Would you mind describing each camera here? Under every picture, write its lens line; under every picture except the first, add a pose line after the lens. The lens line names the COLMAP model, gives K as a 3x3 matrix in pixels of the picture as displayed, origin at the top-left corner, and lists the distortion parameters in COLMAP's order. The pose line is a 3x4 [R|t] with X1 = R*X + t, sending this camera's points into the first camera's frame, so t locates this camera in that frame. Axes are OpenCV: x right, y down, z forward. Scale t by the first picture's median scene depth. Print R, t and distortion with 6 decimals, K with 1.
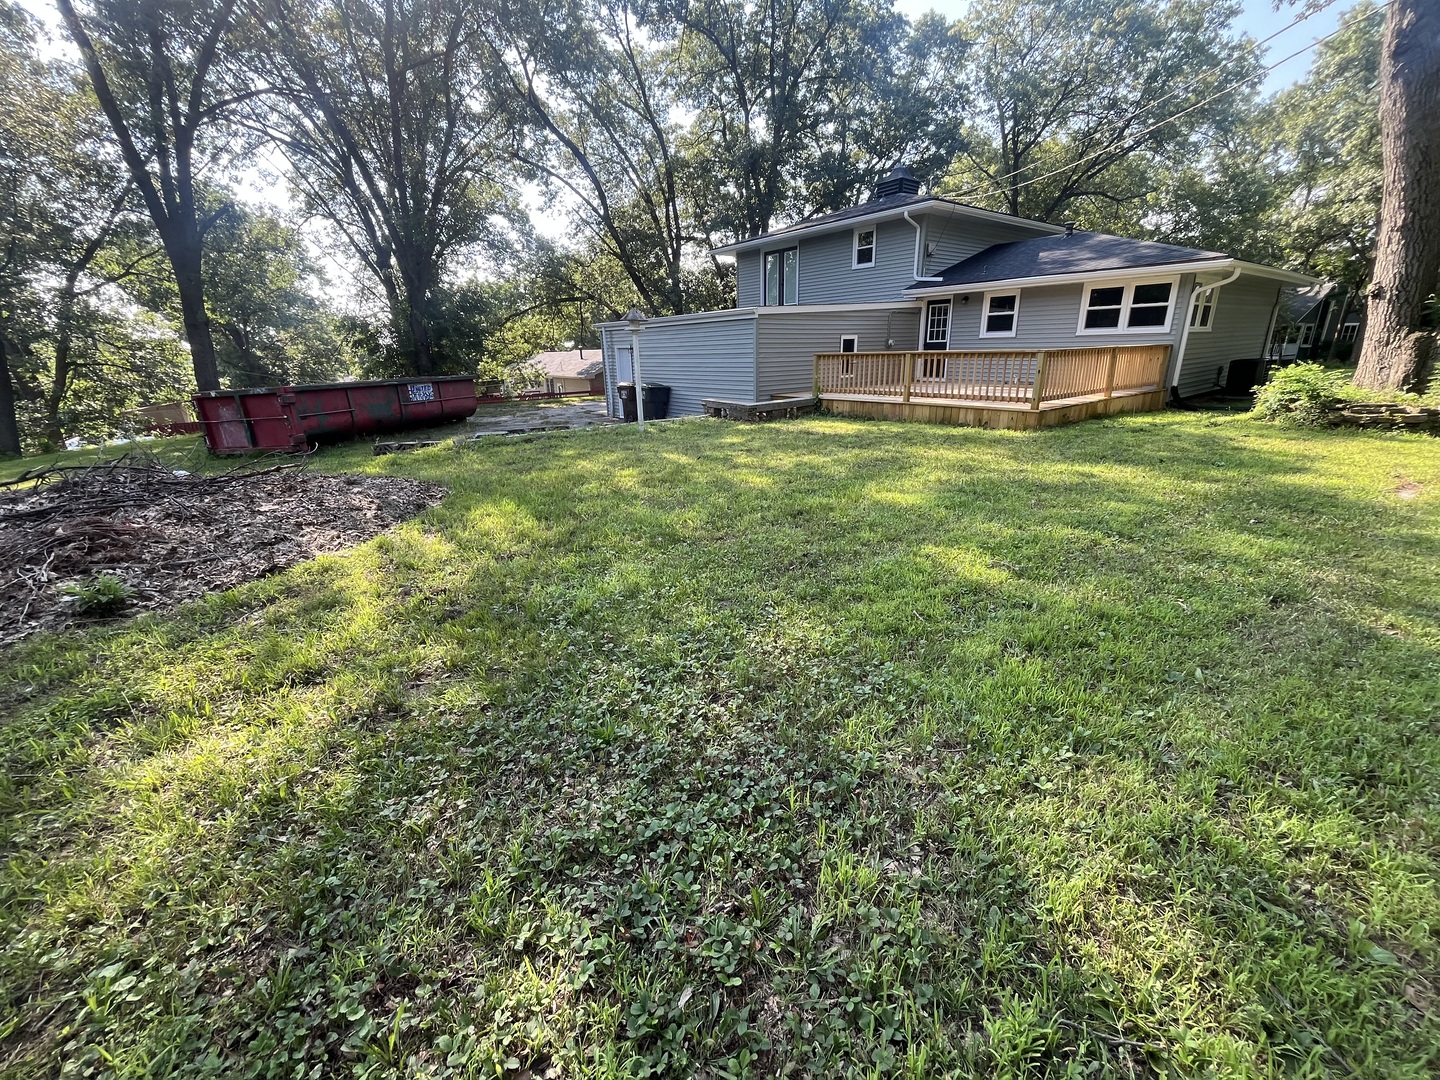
lens RADIAL K [[583.0, 0, 718.0], [0, 583.0, 532.1], [0, 0, 1]] dist [0.002585, -0.000152]
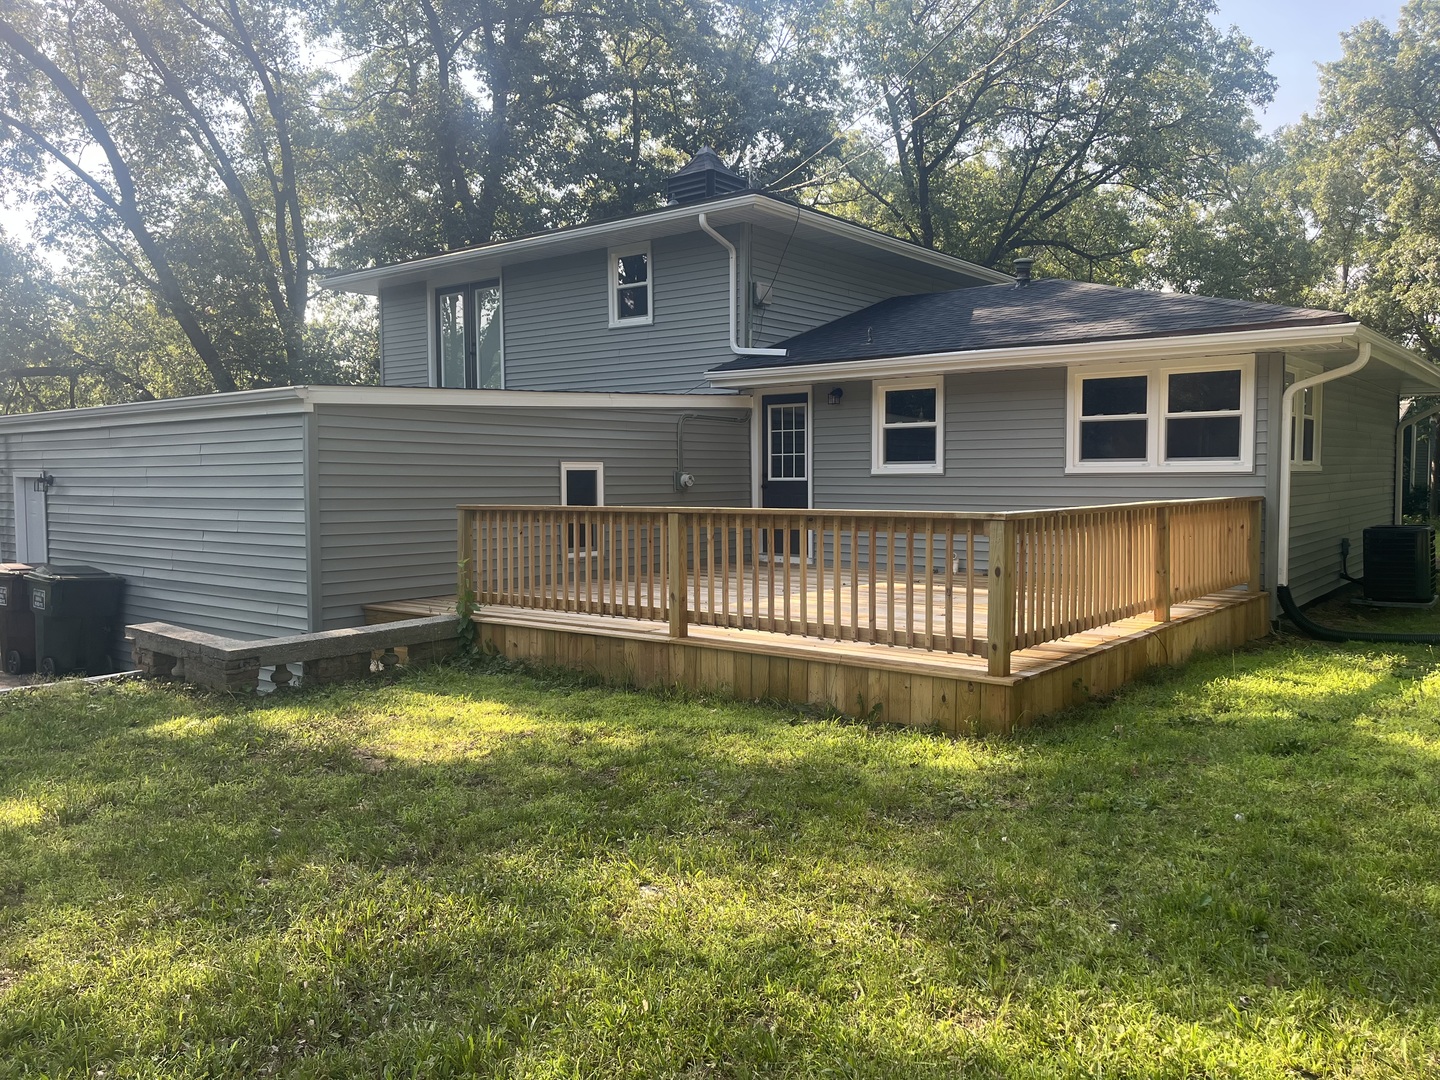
lens RADIAL K [[1094.4, 0, 721.6], [0, 1094.4, 543.5], [0, 0, 1]] dist [0.061185, -0.036574]
pose [[0.971563, 0.005357, 0.236722, 0.124585], [0.053326, 0.969110, -0.240793, -0.076130], [-0.230700, 0.246569, 0.941266, 0.221035]]
